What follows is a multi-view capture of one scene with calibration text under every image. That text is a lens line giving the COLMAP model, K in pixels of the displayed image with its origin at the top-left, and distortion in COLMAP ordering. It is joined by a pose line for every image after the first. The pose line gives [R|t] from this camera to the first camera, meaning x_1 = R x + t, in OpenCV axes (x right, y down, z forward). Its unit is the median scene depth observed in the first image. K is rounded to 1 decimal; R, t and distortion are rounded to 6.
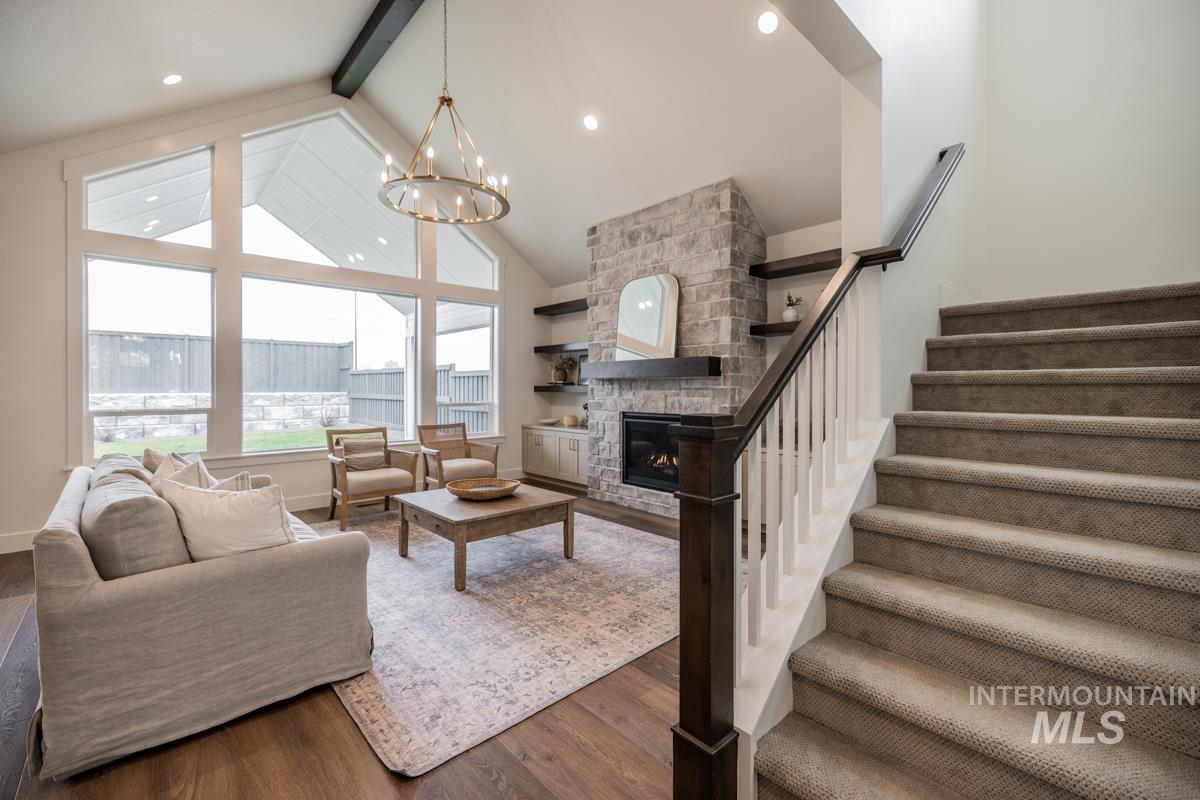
lens RADIAL K [[502.2, 0, 592.3], [0, 502.2, 387.6], [0, 0, 1]] dist [0.003242, -0.001189]
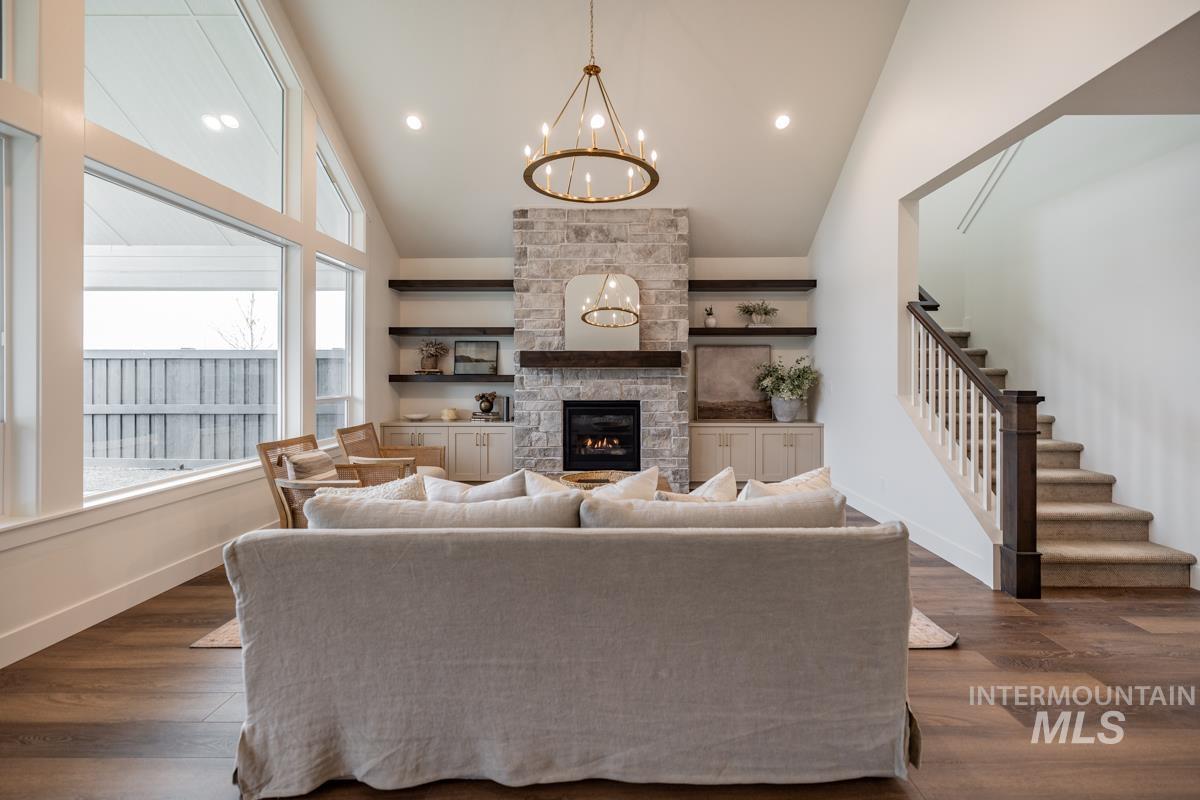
lens RADIAL K [[521.9, 0, 610.9], [0, 521.9, 376.2], [0, 0, 1]] dist [0.003113, -0.000587]
pose [[0.681411, 0.000058, 0.731901, -0.694815], [0.000189, 1.000000, -0.000255, -0.000798], [-0.731901, 0.000312, 0.681411, 0.220681]]
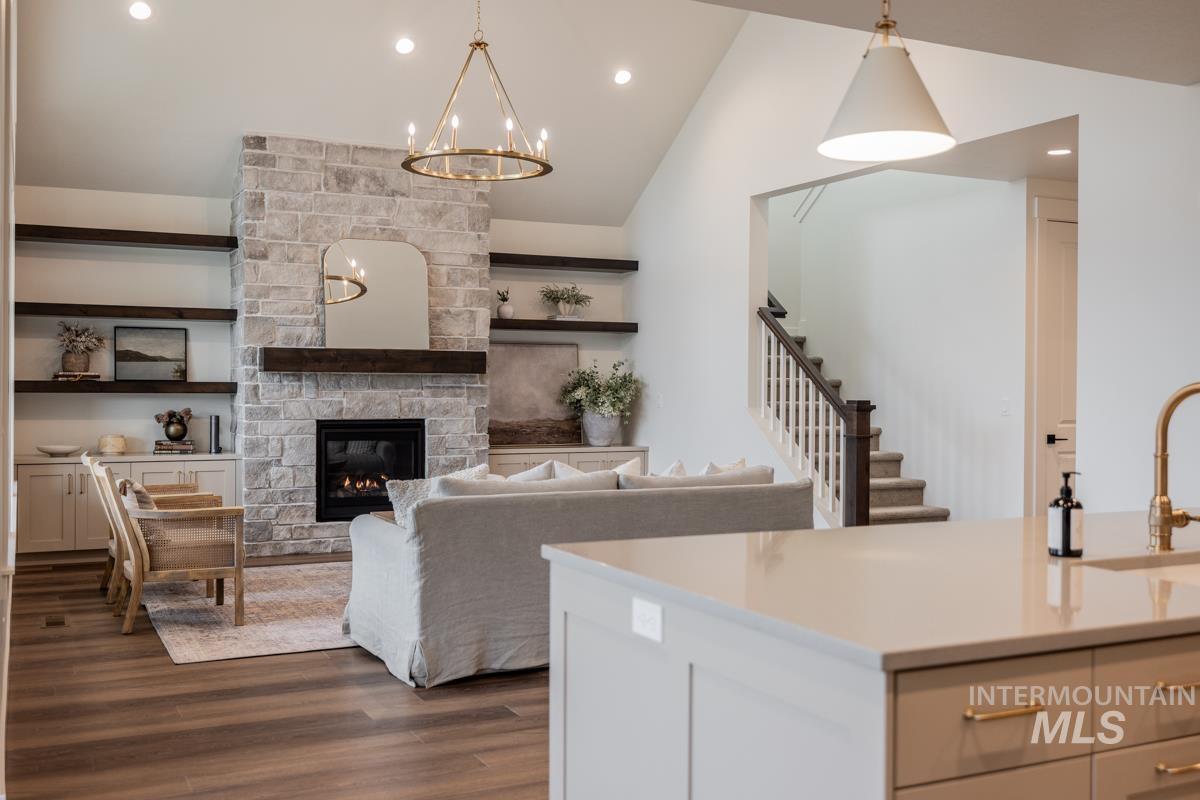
lens RADIAL K [[1173.4, 0, 562.8], [0, 1173.4, 390.7], [0, 0, 1]] dist [0.001863, 0.000000]
pose [[0.299690, -0.001135, 0.954036, -1.492769], [-0.004908, 0.999984, 0.002731, 0.001314], [-0.954024, -0.005501, 0.299680, 0.196208]]
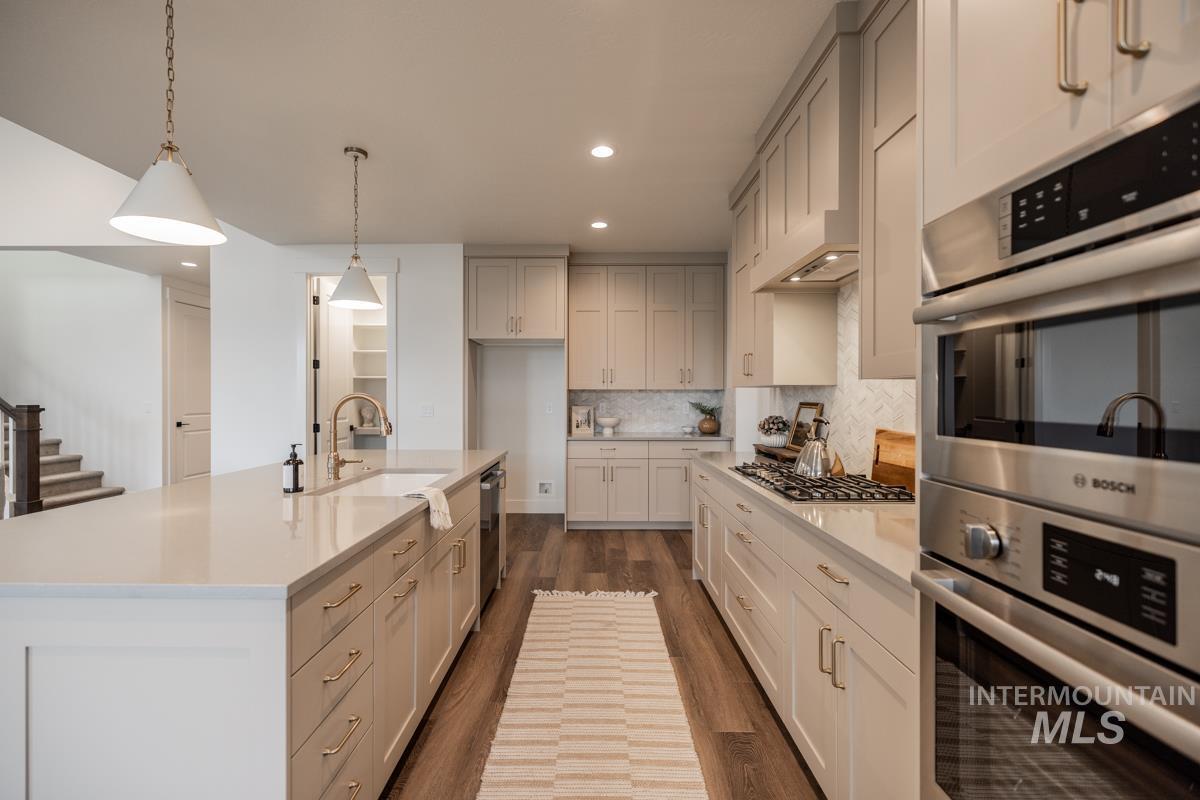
lens RADIAL K [[521.9, 0, 595.2], [0, 521.9, 398.5], [0, 0, 1]] dist [0.003113, -0.000587]
pose [[-0.730367, -0.002902, 0.683049, -1.386631], [0.000215, 0.999990, 0.004478, -0.000260], [-0.683055, 0.003417, -0.730359, 0.275742]]
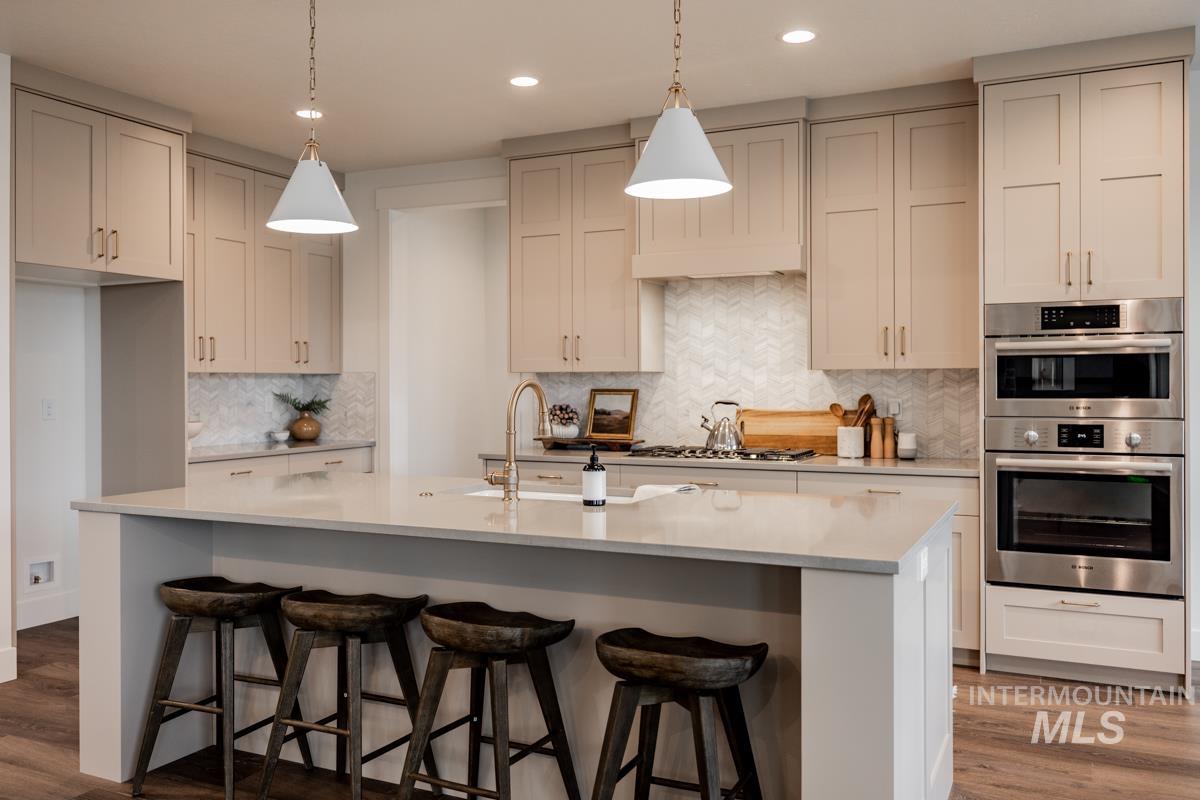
lens RADIAL K [[983.2, 0, 591.5], [0, 983.2, 398.9], [0, 0, 1]] dist [0.005628, -0.003808]
pose [[-0.930233, 0.009460, -0.366848, -0.722976], [0.003252, 0.999841, 0.017538, -0.001340], [0.366955, 0.015121, -0.930116, 0.697709]]
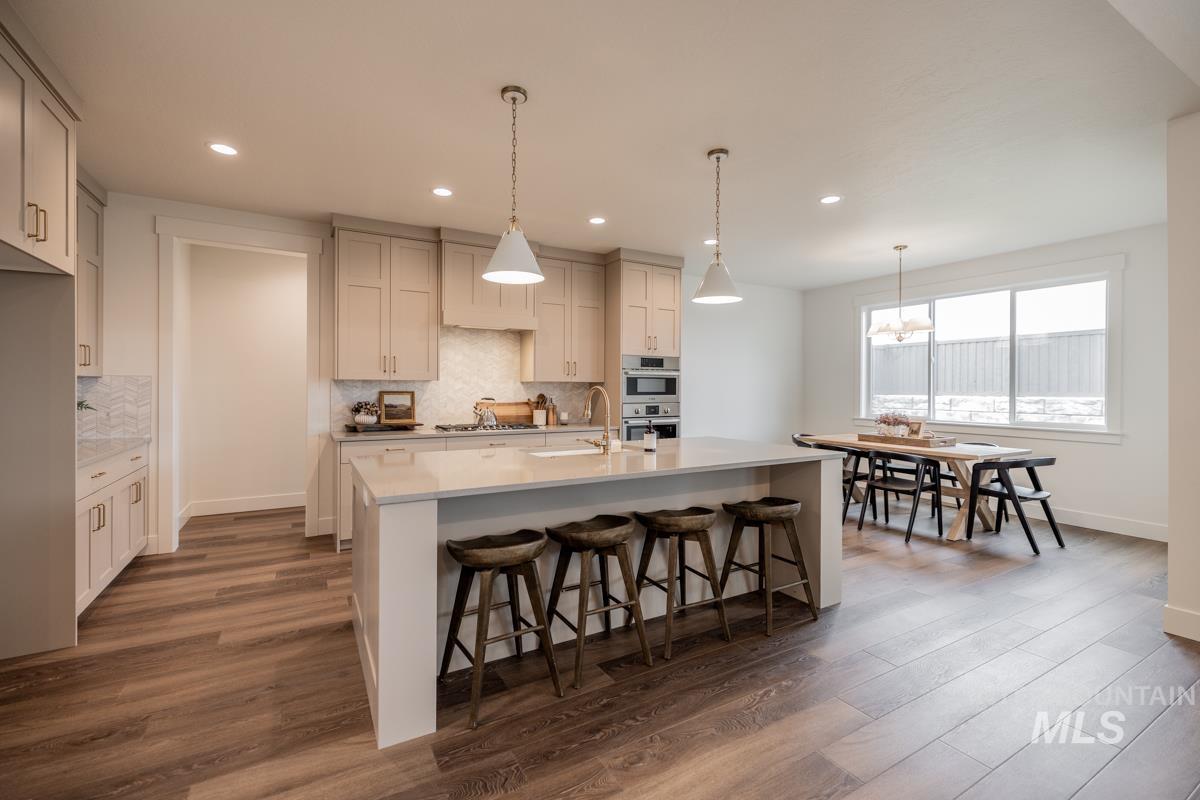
lens RADIAL K [[521.9, 0, 589.9], [0, 521.9, 391.0], [0, 0, 1]] dist [0.003113, -0.000587]
pose [[-0.217323, 0.006516, -0.976078, -0.323844], [-0.005765, 0.999952, 0.007959, -0.002541], [0.976083, 0.007356, -0.217275, 0.205133]]
